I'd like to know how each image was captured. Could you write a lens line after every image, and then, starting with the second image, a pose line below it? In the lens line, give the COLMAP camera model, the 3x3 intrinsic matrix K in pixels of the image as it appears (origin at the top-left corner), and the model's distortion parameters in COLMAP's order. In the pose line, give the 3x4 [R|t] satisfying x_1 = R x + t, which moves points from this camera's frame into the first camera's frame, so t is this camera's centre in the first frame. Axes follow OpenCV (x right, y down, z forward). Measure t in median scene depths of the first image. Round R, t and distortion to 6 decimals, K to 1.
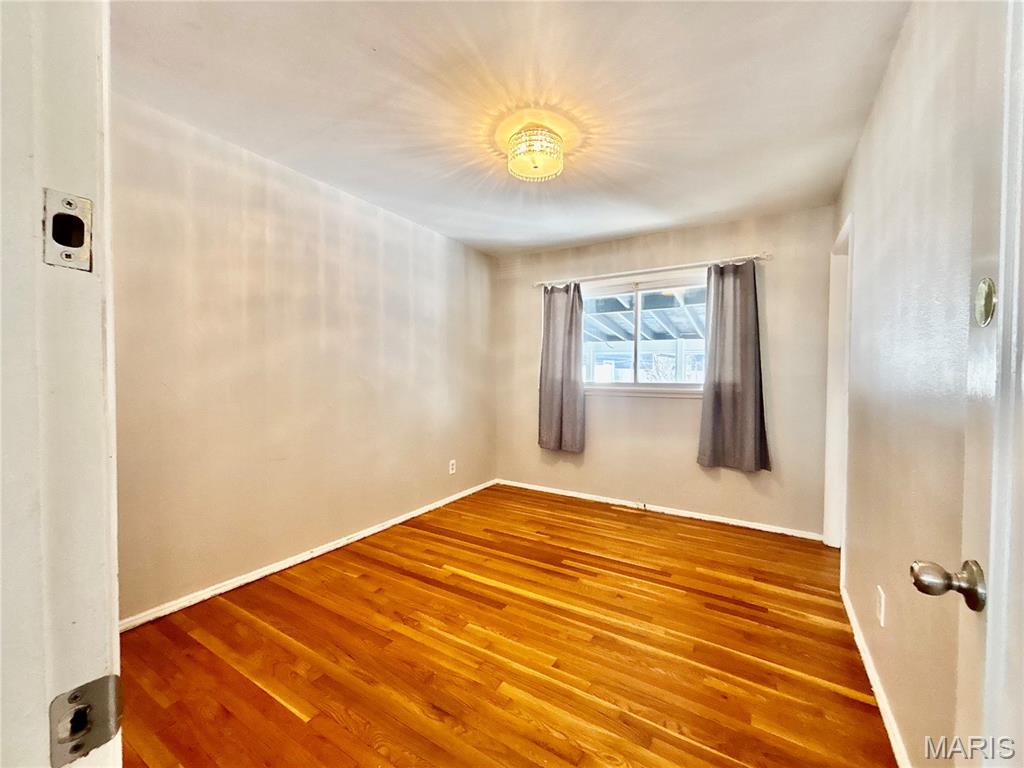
lens RADIAL K [[412.7, 0, 512.6], [0, 412.7, 380.9], [0, 0, 1]] dist [0.000929, 0.000537]
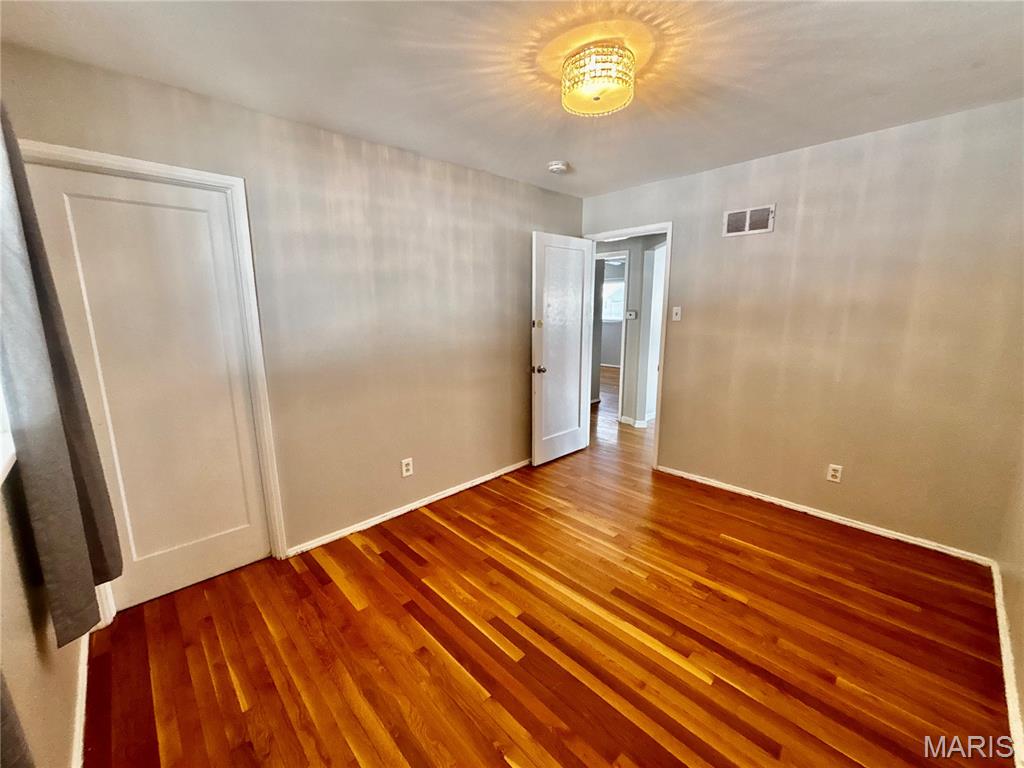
lens RADIAL K [[412.7, 0, 510.2], [0, 412.7, 384.3], [0, 0, 1]] dist [0.000929, 0.000537]
pose [[-0.966928, -0.047552, 0.250576, -0.006365], [0.005310, 0.978499, 0.206182, -0.151372], [-0.254992, 0.200693, -0.945886, 1.865675]]
